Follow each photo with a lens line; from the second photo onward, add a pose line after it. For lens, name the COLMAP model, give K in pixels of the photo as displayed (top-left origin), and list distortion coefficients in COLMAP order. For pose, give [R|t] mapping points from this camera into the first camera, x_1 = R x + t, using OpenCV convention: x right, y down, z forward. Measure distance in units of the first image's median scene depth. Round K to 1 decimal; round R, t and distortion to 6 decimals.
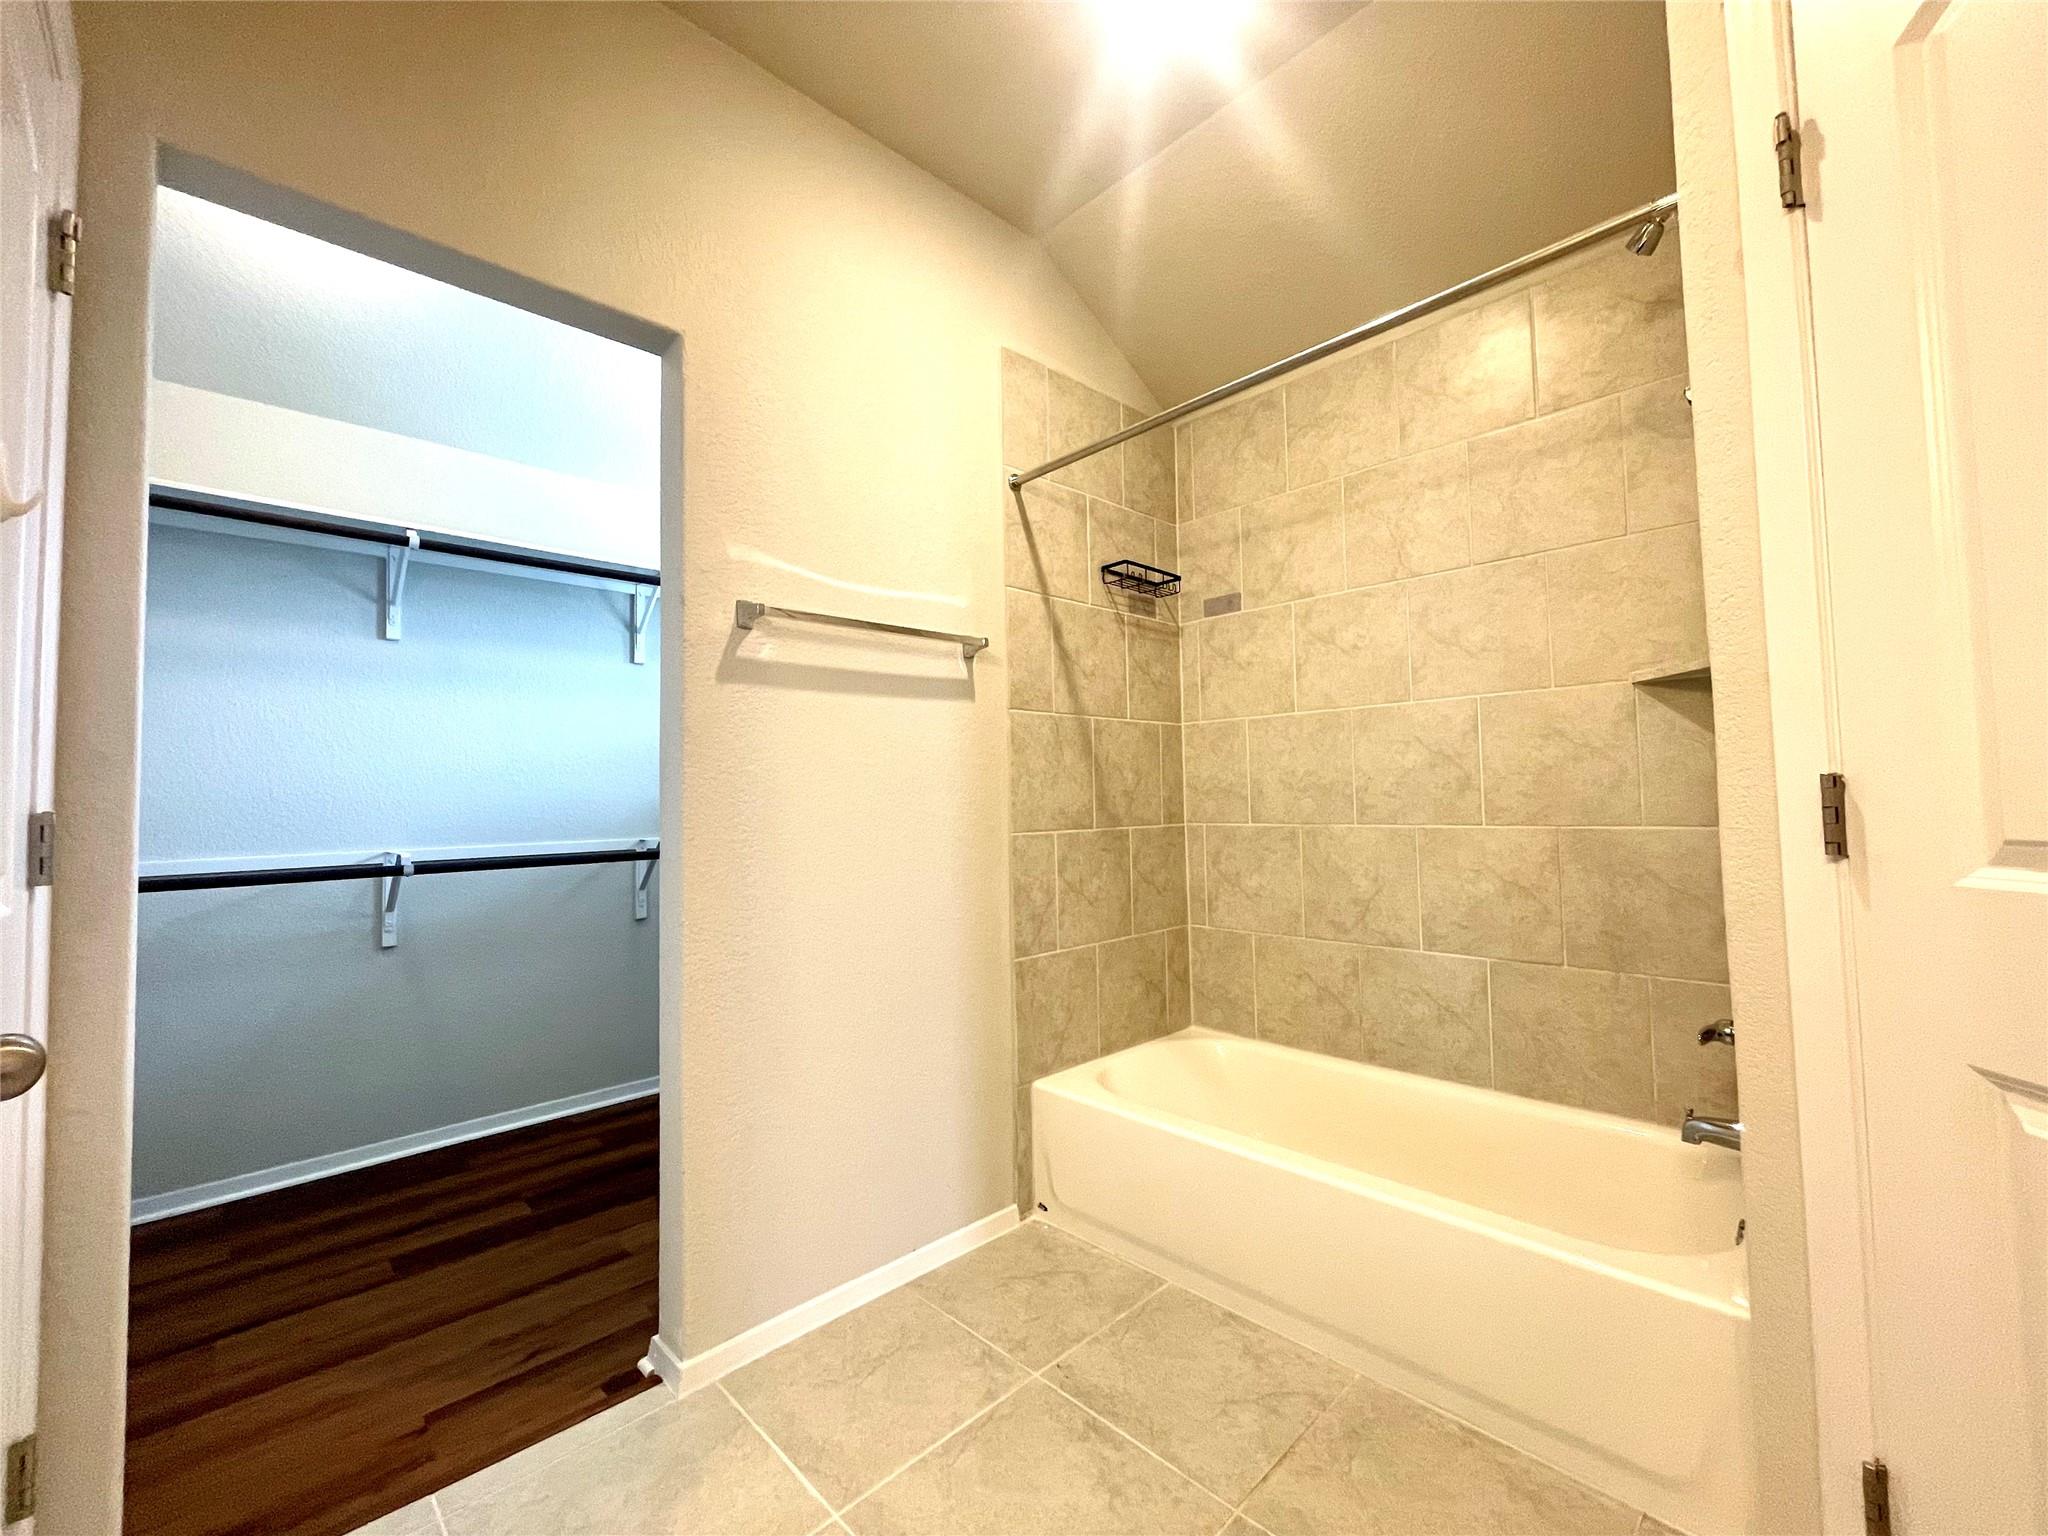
lens RADIAL K [[839.7, 0, 1018.3], [0, 839.7, 767.8], [0, 0, 1]] dist [0.012107, 0.000201]
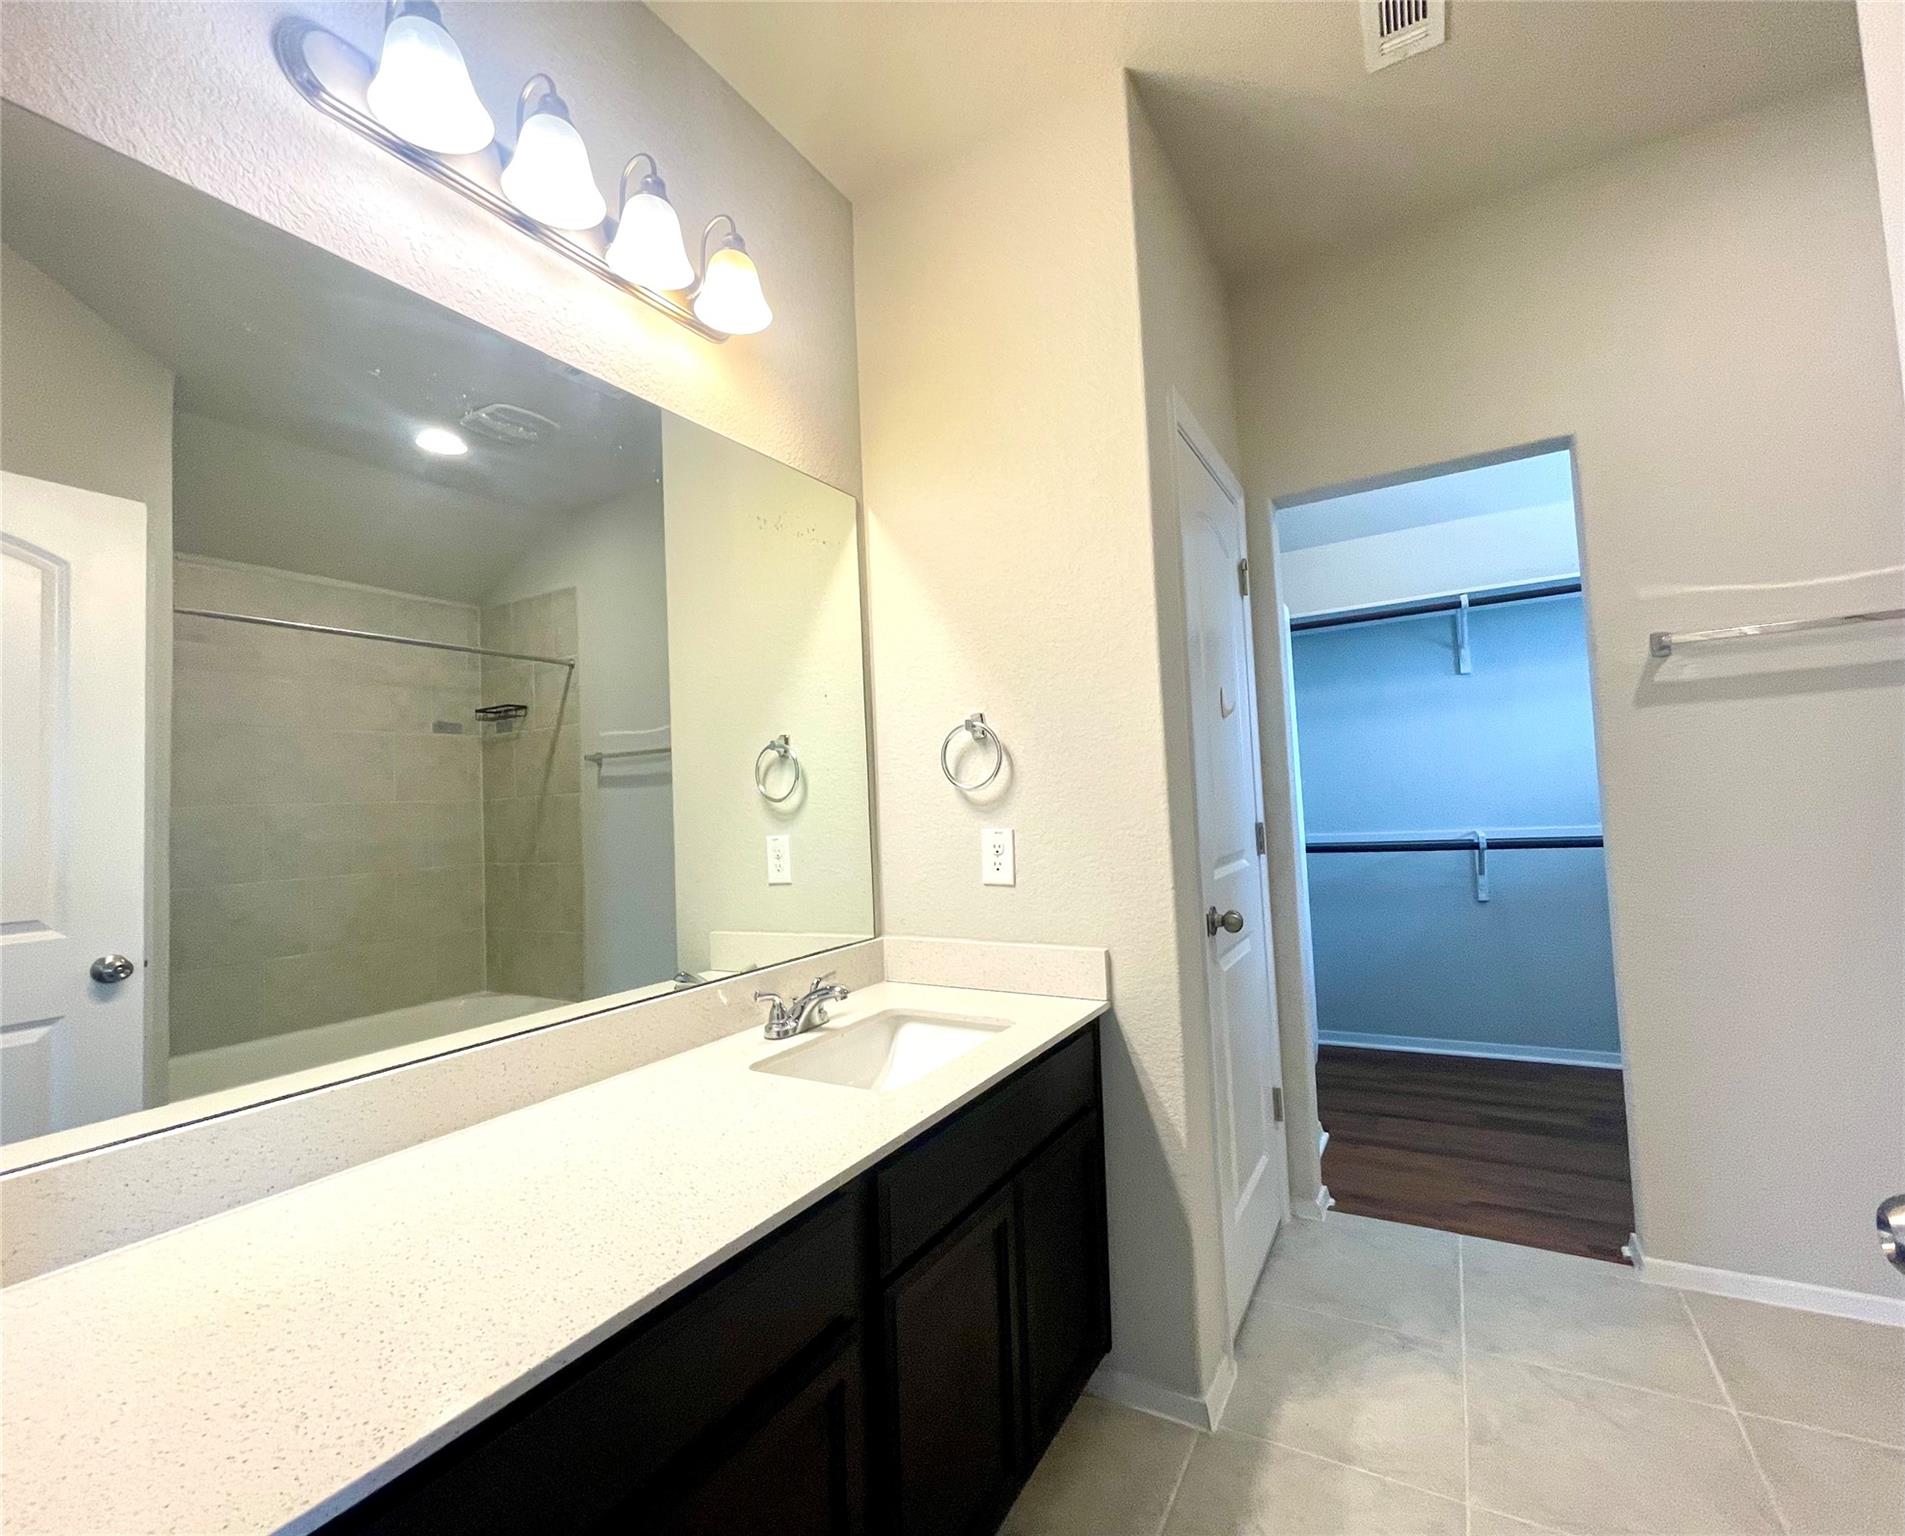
lens RADIAL K [[845.5, 0, 953.9], [0, 845.5, 769.3], [0, 0, 1]] dist [-0.016463, 0.000356]
pose [[0.267007, -0.035728, -0.963032, 0.475519], [0.085518, 0.996249, -0.013250, -0.075601], [0.959893, -0.078819, 0.269060, -0.223511]]
